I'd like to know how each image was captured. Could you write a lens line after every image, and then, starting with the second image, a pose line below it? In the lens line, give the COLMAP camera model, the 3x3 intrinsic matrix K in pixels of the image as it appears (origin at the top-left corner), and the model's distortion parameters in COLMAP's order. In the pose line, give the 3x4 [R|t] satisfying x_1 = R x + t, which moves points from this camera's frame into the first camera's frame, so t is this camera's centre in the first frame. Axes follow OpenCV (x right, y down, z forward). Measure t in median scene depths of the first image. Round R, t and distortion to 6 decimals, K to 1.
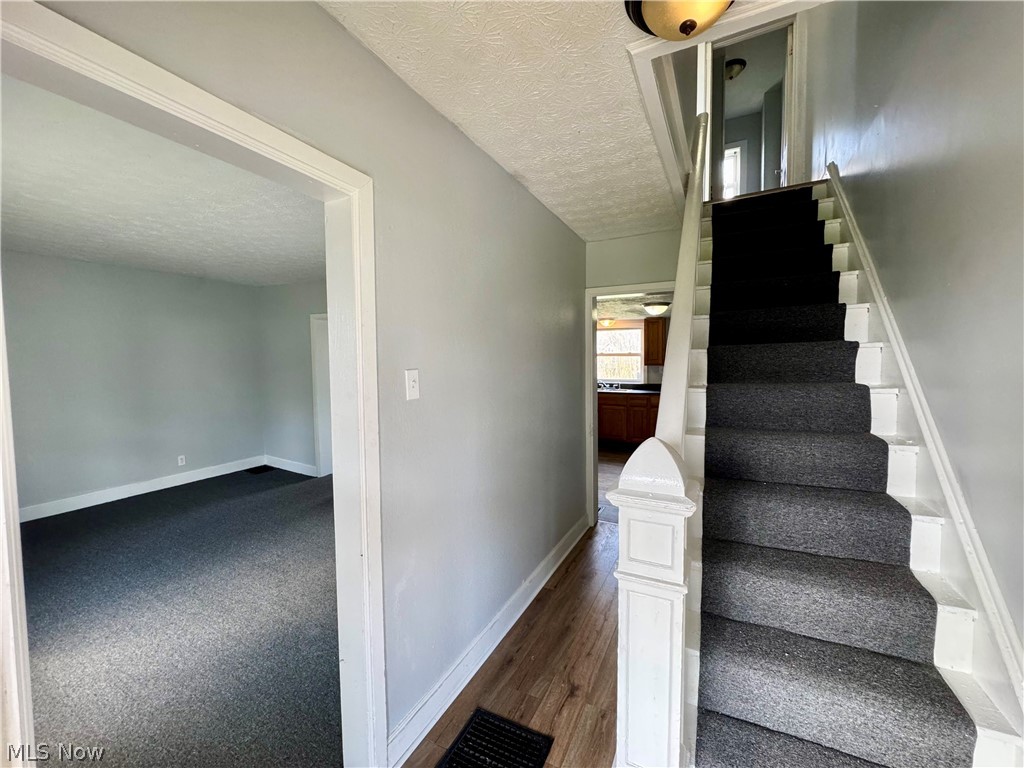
lens RADIAL K [[408.2, 0, 512.0], [0, 408.2, 384.0], [0, 0, 1]] dist [-0.002316, 0.000090]
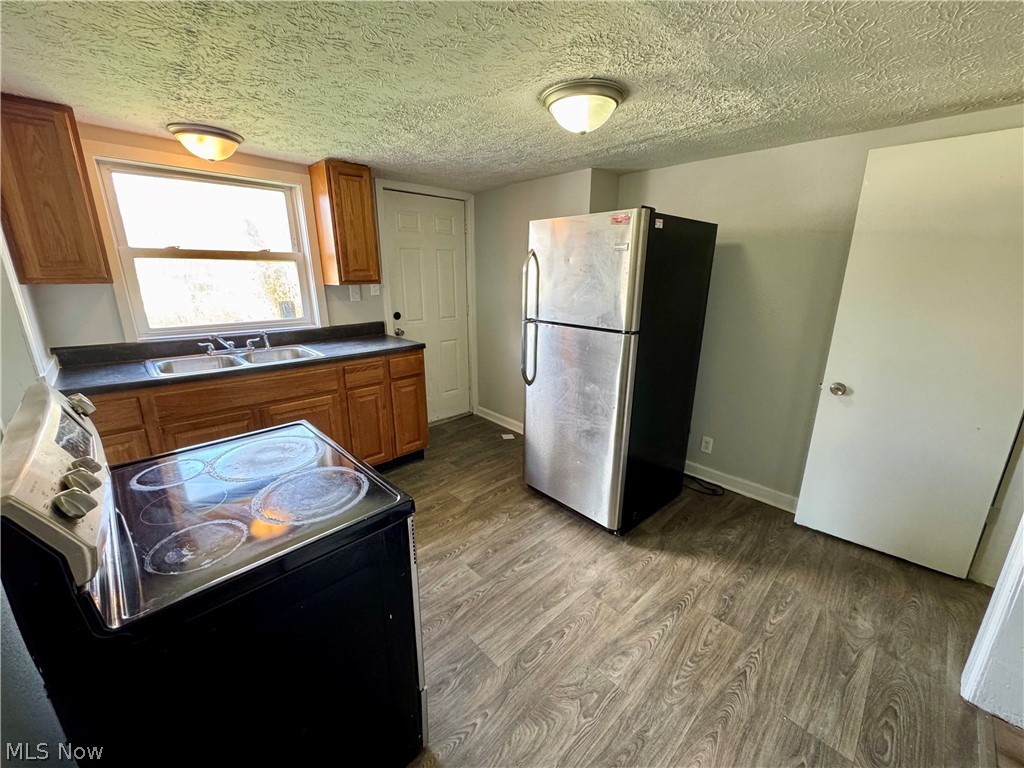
lens RADIAL K [[408.2, 0, 512.0], [0, 408.2, 384.0], [0, 0, 1]] dist [-0.002316, 0.000090]
pose [[0.328195, -0.245563, 0.912133, -0.020275], [0.049341, 0.968757, 0.243054, -0.037538], [-0.943321, -0.034764, 0.330057, 0.668180]]
